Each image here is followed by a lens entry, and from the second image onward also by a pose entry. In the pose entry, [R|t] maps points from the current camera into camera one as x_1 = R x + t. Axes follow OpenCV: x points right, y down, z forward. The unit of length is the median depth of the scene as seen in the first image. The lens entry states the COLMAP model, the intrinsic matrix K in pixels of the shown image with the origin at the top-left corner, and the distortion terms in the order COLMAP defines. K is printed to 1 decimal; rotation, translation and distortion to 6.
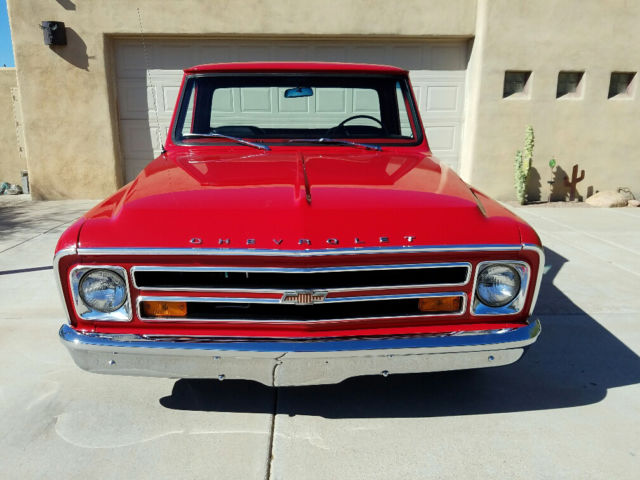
lens RADIAL K [[498.2, 0, 305.1], [0, 498.2, 239.2], [0, 0, 1]] dist [0.133197, -0.216785]
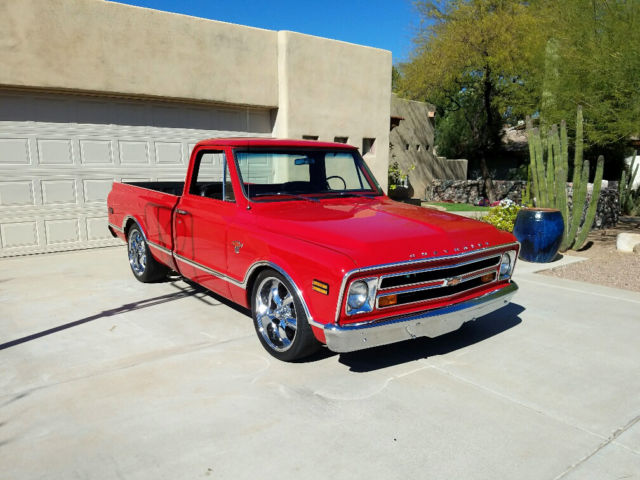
lens RADIAL K [[525.5, 0, 320.0], [0, 525.5, 240.0], [0, 0, 1]] dist [-0.002424, -0.016366]
pose [[0.802831, -0.082862, 0.590420, -0.403326], [0.134533, 0.989932, -0.044001, -0.003545], [-0.580829, 0.114756, 0.805896, -0.076820]]
